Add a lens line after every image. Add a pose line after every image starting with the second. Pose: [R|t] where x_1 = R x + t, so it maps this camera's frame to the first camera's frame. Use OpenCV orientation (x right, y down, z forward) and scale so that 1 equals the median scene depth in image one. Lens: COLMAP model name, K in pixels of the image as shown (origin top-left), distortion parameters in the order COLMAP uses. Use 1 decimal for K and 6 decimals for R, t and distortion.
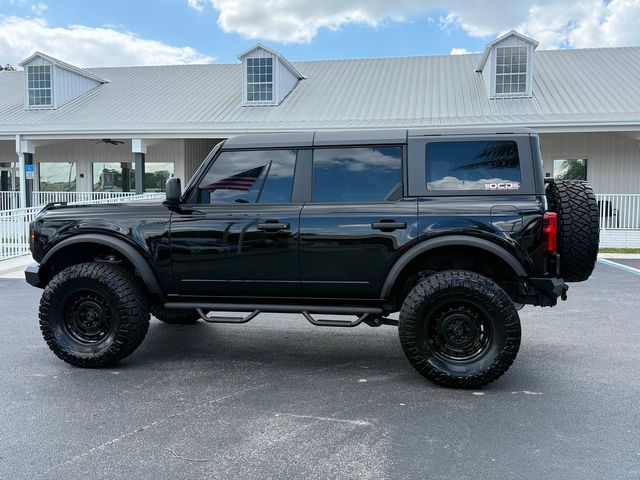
lens RADIAL K [[577.3, 0, 318.6], [0, 577.3, 213.1], [0, 0, 1]] dist [0.125405, -0.215668]
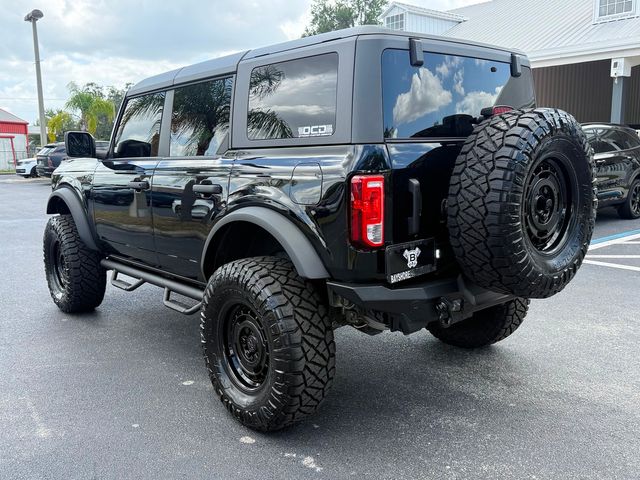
lens RADIAL K [[580.7, 0, 319.9], [0, 580.7, 213.9], [0, 0, 1]] dist [0.132471, -0.256862]
pose [[0.772385, 0.053947, -0.632860, 0.709973], [0.011550, 0.995029, 0.098915, -0.019214], [0.635050, -0.083710, 0.767922, 0.516451]]
